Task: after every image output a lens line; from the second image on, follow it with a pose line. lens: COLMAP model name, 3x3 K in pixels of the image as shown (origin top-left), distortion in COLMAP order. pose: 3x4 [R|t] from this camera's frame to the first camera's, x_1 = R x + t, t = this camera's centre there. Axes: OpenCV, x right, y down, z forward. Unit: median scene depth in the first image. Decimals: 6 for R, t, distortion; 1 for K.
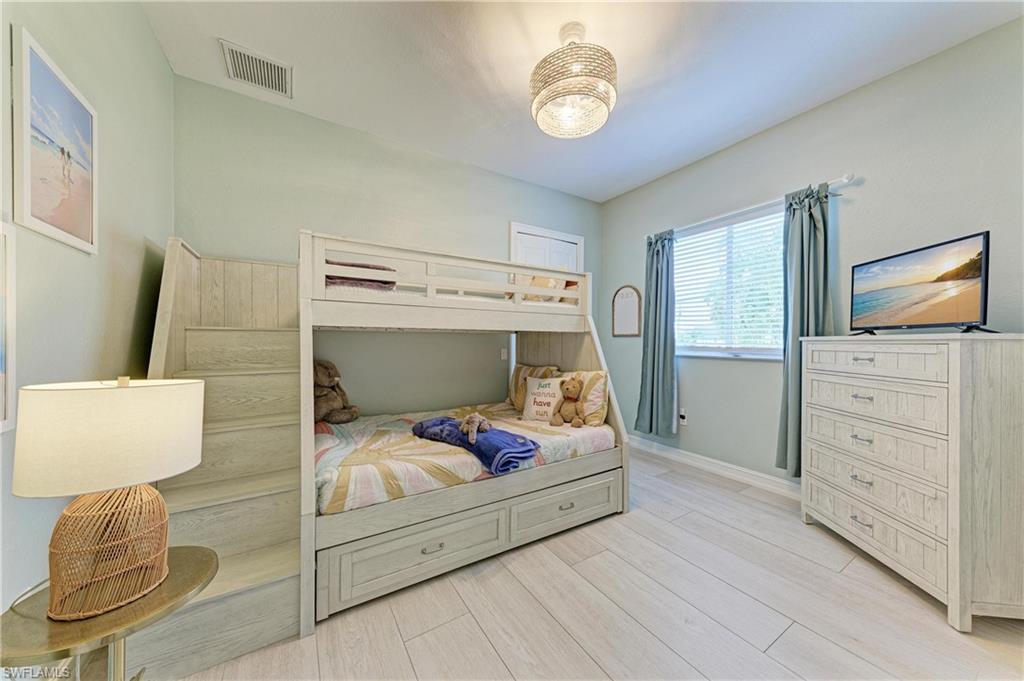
lens RADIAL K [[346.8, 0, 513.8], [0, 346.8, 347.4], [0, 0, 1]] dist [0.006569, -0.001223]
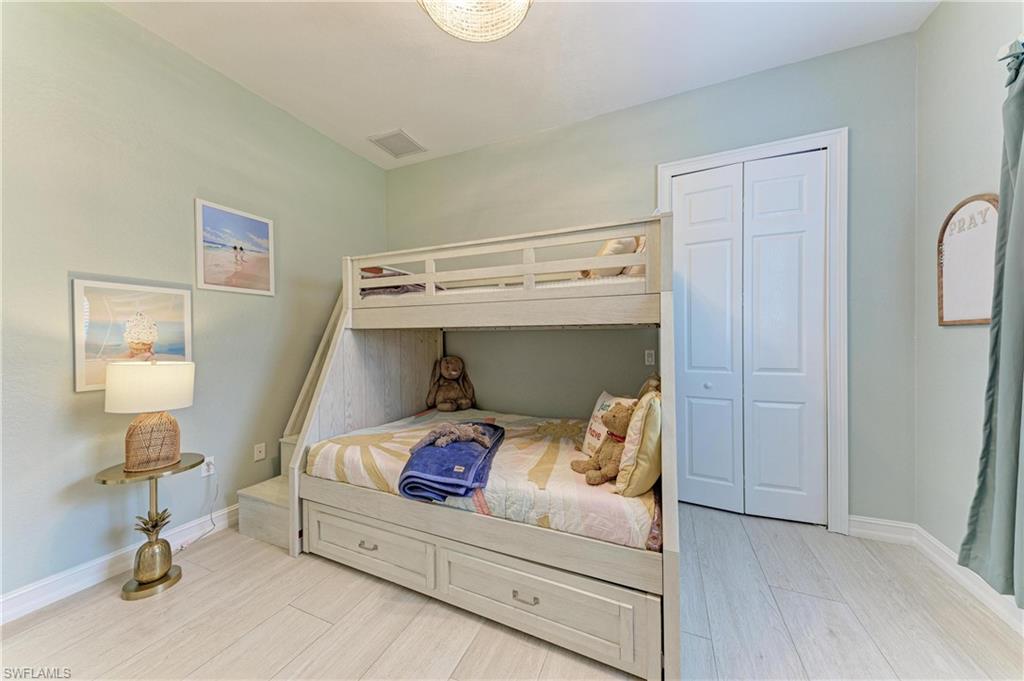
lens RADIAL K [[346.8, 0, 512.7], [0, 346.8, 345.7], [0, 0, 1]] dist [0.006569, -0.001223]
pose [[0.560413, 0.007351, -0.828180, 0.697923], [-0.008640, 0.999958, 0.003029, -0.006831], [0.828168, 0.005458, 0.560453, 0.648271]]
